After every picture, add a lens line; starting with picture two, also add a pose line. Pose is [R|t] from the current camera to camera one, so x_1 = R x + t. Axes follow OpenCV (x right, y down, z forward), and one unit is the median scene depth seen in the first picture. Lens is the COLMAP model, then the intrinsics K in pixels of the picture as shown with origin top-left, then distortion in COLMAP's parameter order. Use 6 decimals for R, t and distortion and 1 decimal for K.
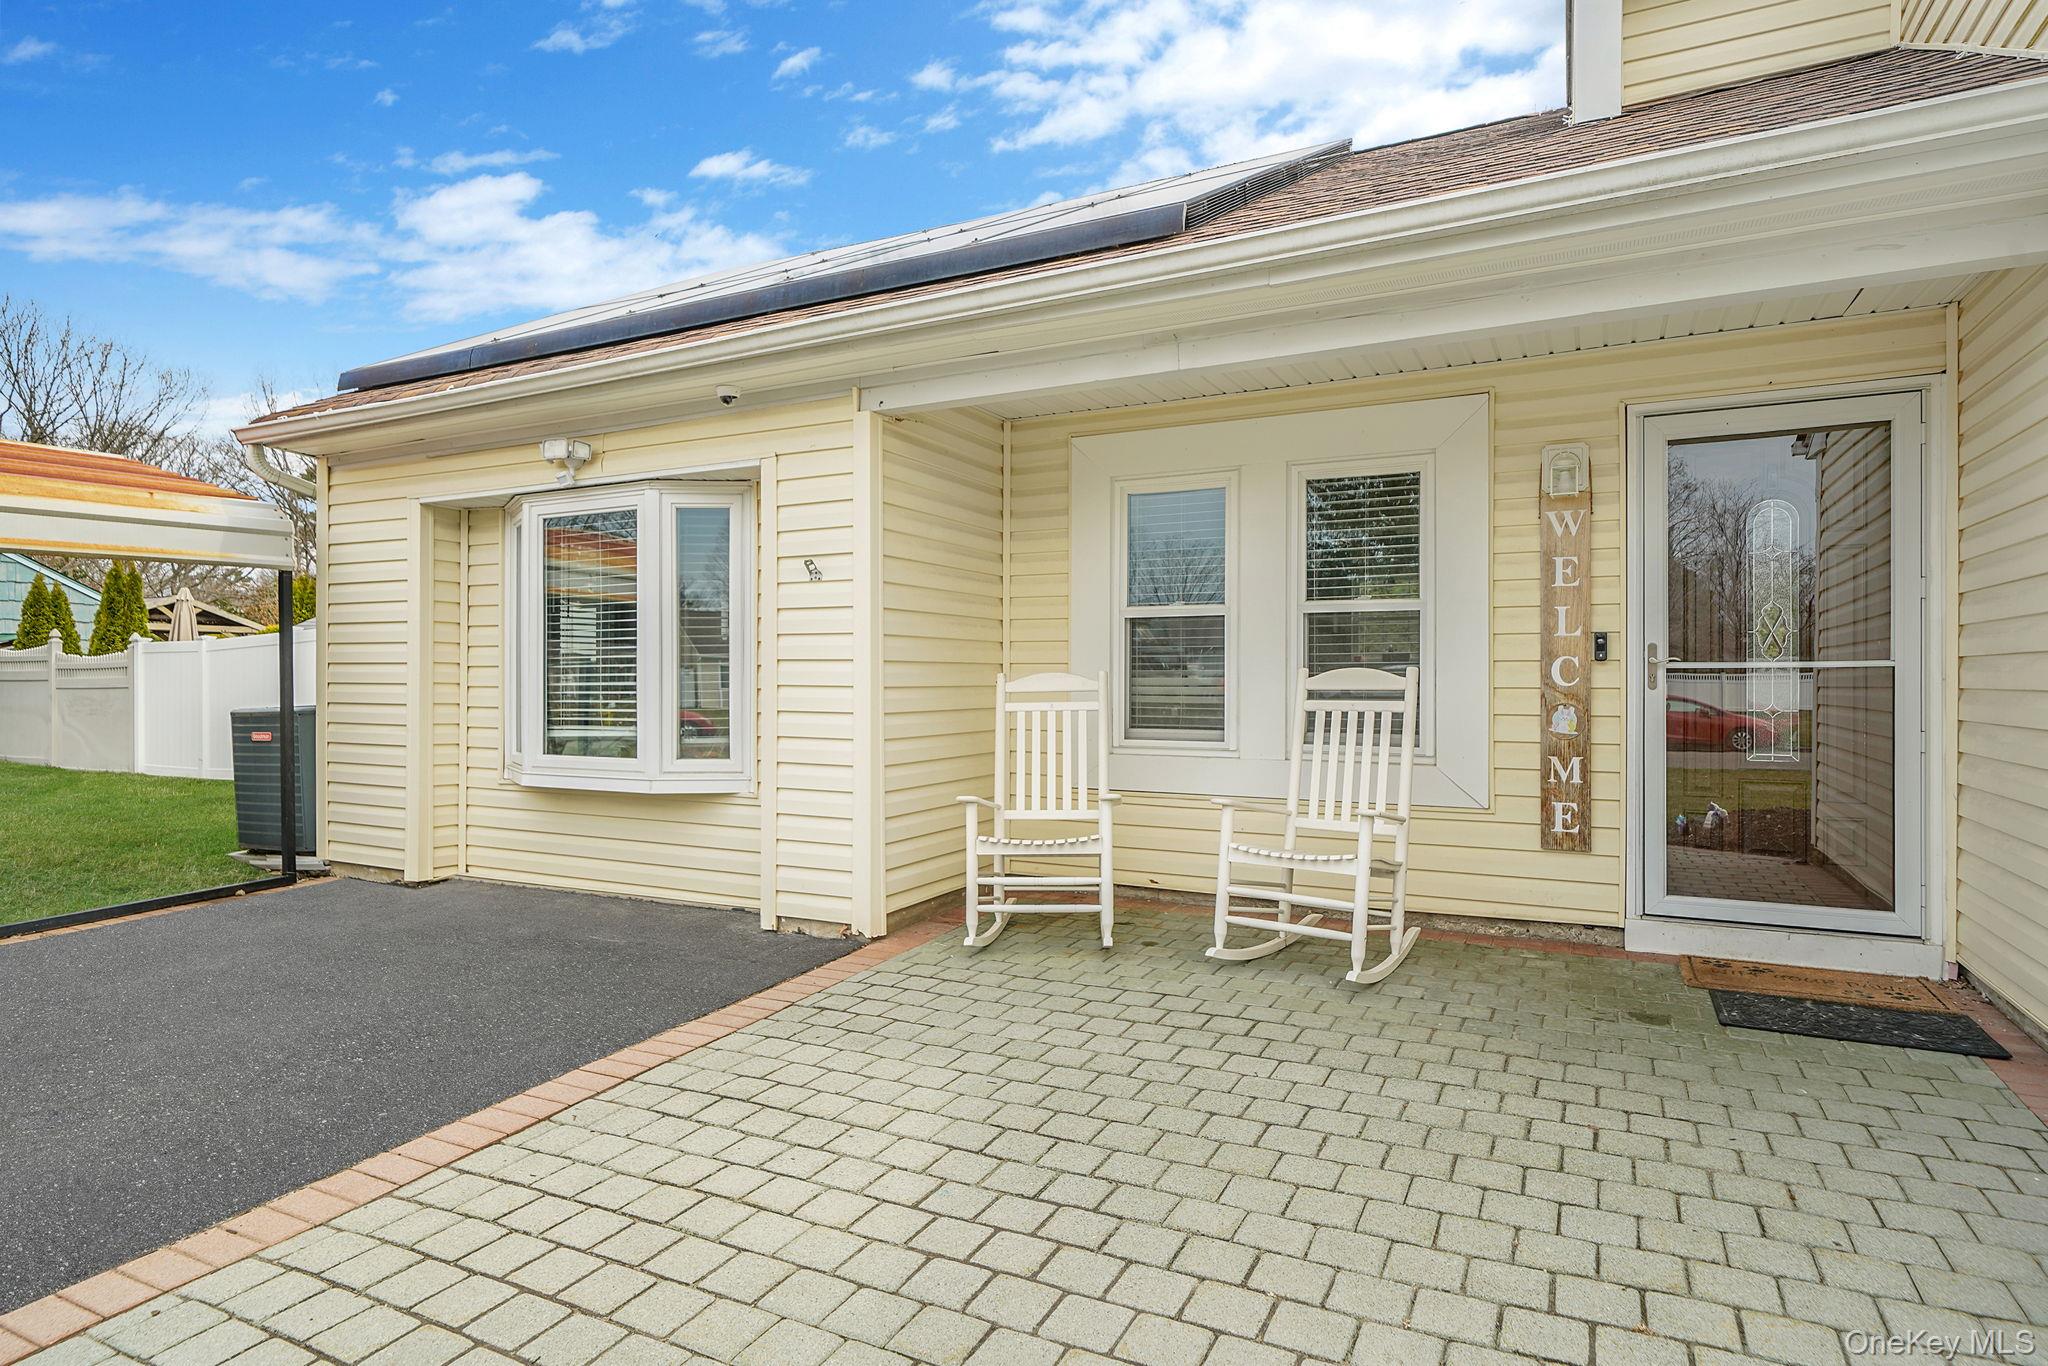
lens RADIAL K [[1124.2, 0, 1024.1], [0, 1124.2, 678.4], [0, 0, 1]] dist [0.000117, -0.000306]
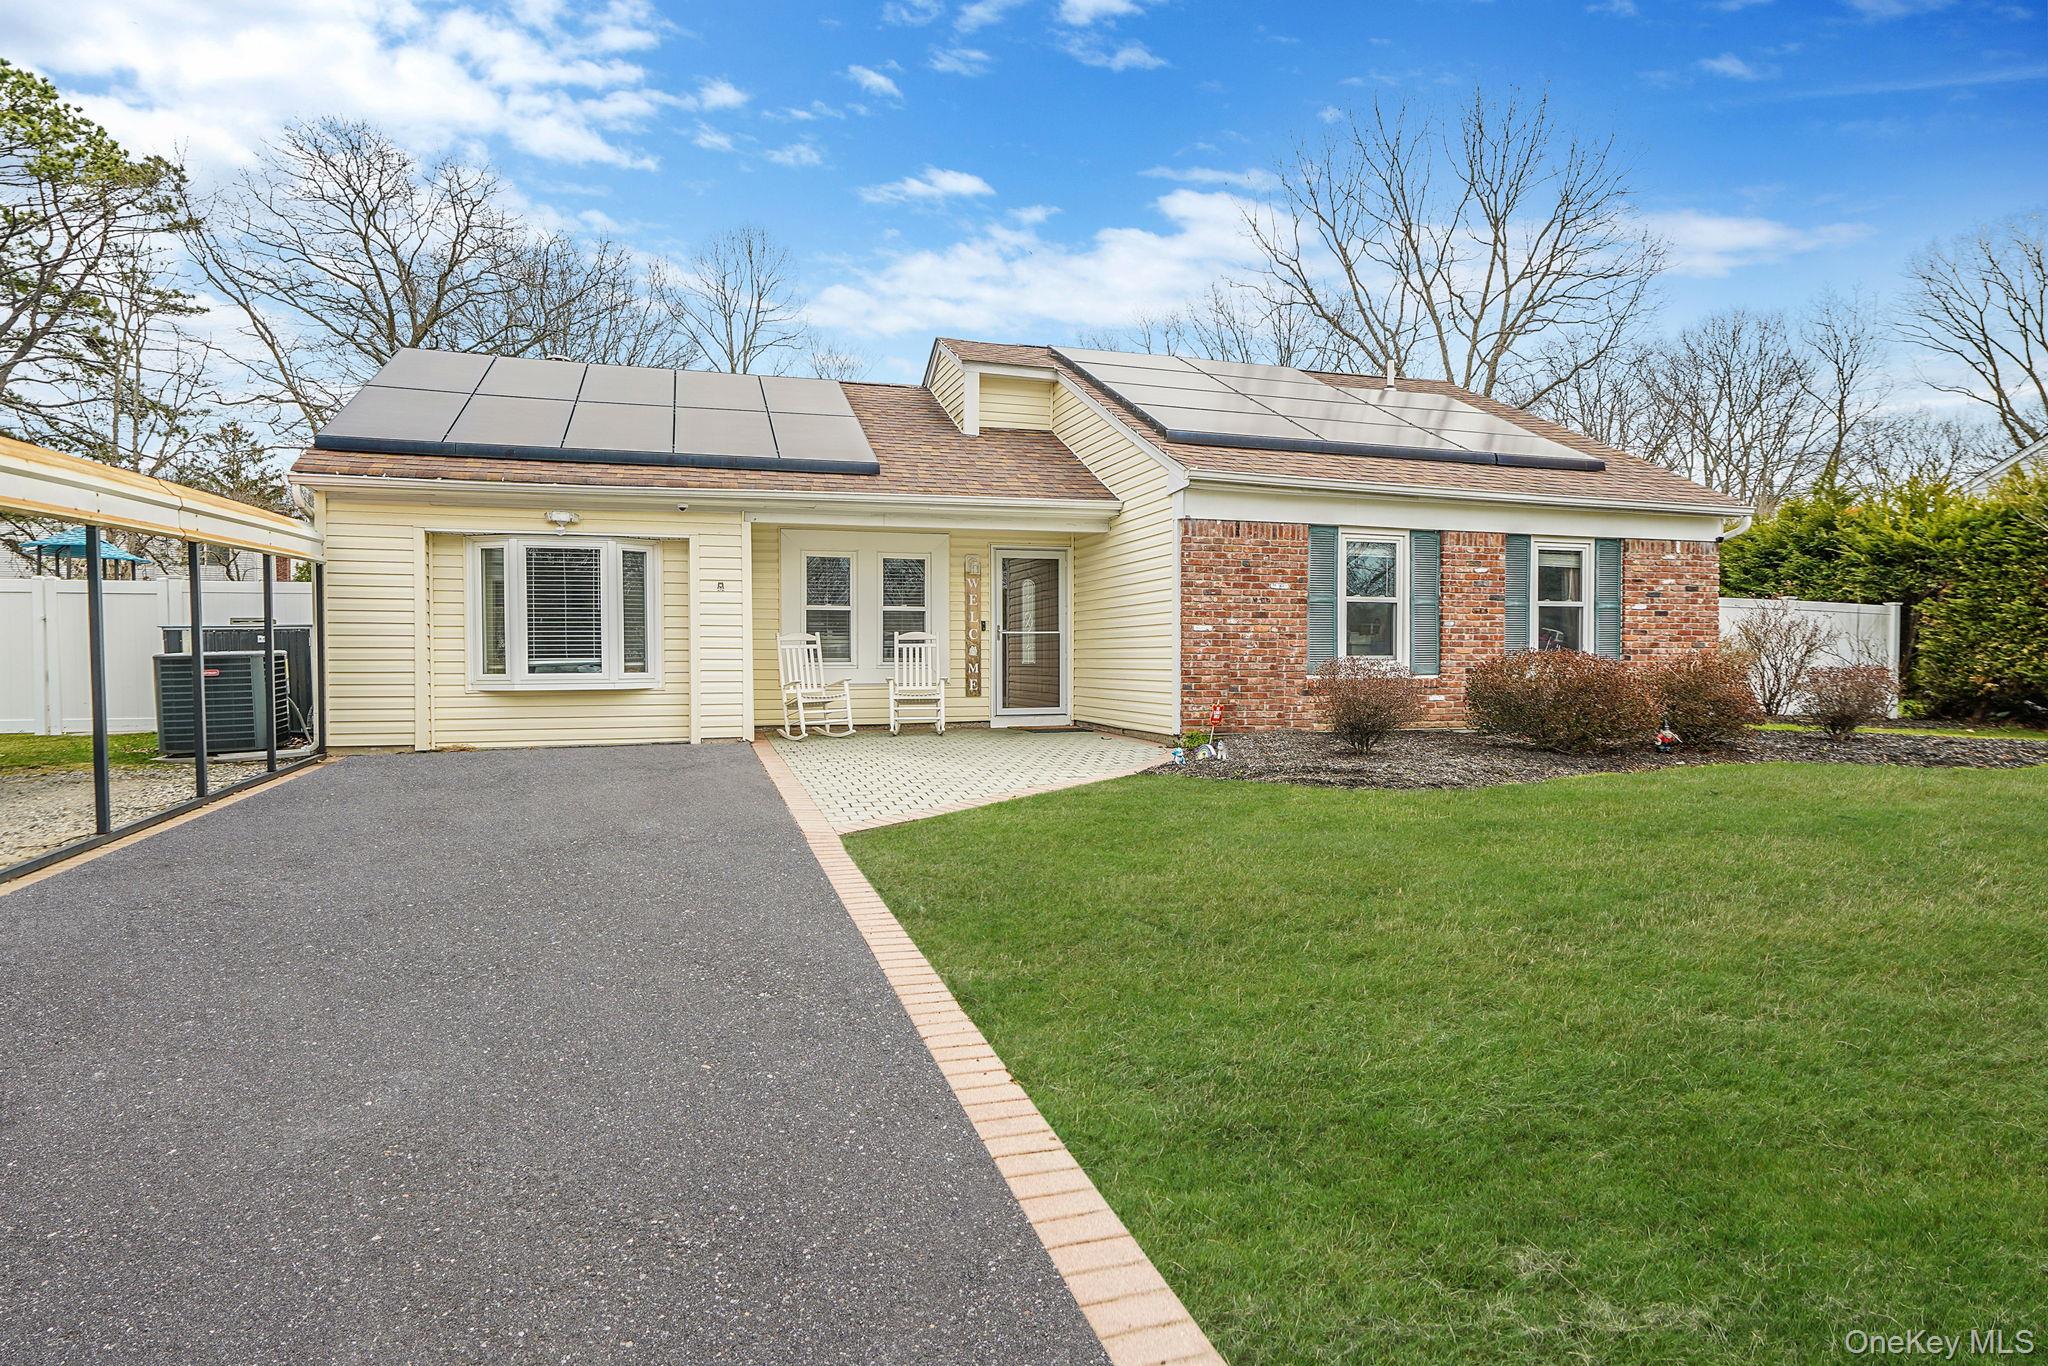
lens RADIAL K [[1066.4, 0, 1024.0], [0, 1066.4, 683.0], [0, 0, 1]] dist [0.002197, -0.000065]
pose [[0.719629, -0.018624, 0.694109, -1.180153], [0.003456, 0.999724, 0.023241, 0.049776], [-0.694350, -0.014326, 0.719495, -0.947210]]
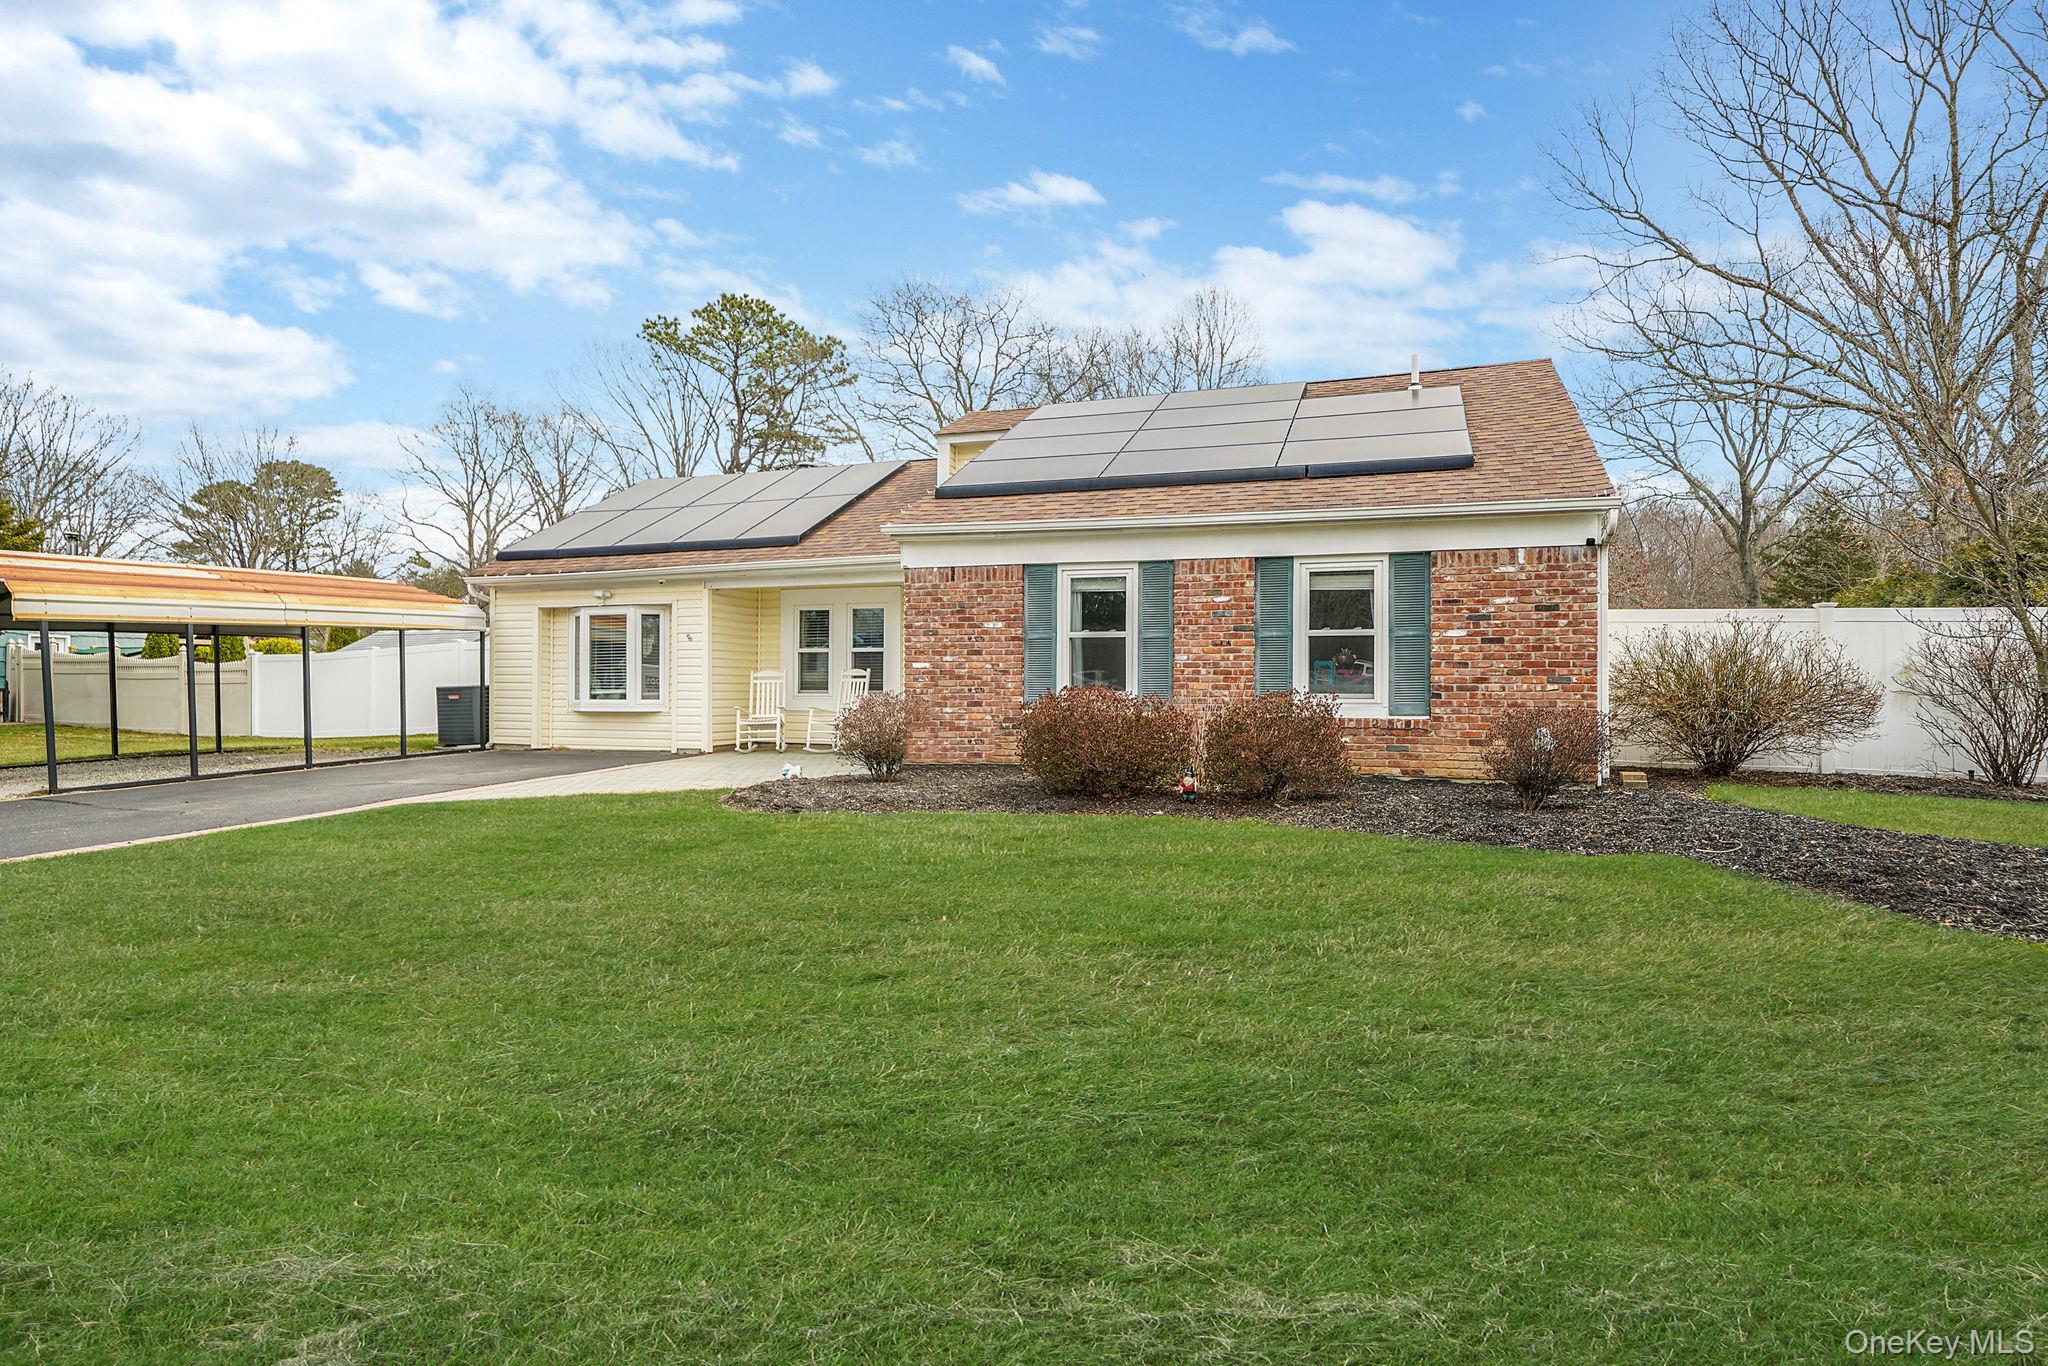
lens RADIAL K [[1066.4, 0, 1024.0], [0, 1066.4, 683.0], [0, 0, 1]] dist [0.002197, -0.000065]
pose [[0.992632, 0.003946, 0.121101, 0.359173], [-0.003078, 0.999968, -0.007361, 0.047286], [-0.121126, 0.006934, 0.992613, -1.953487]]
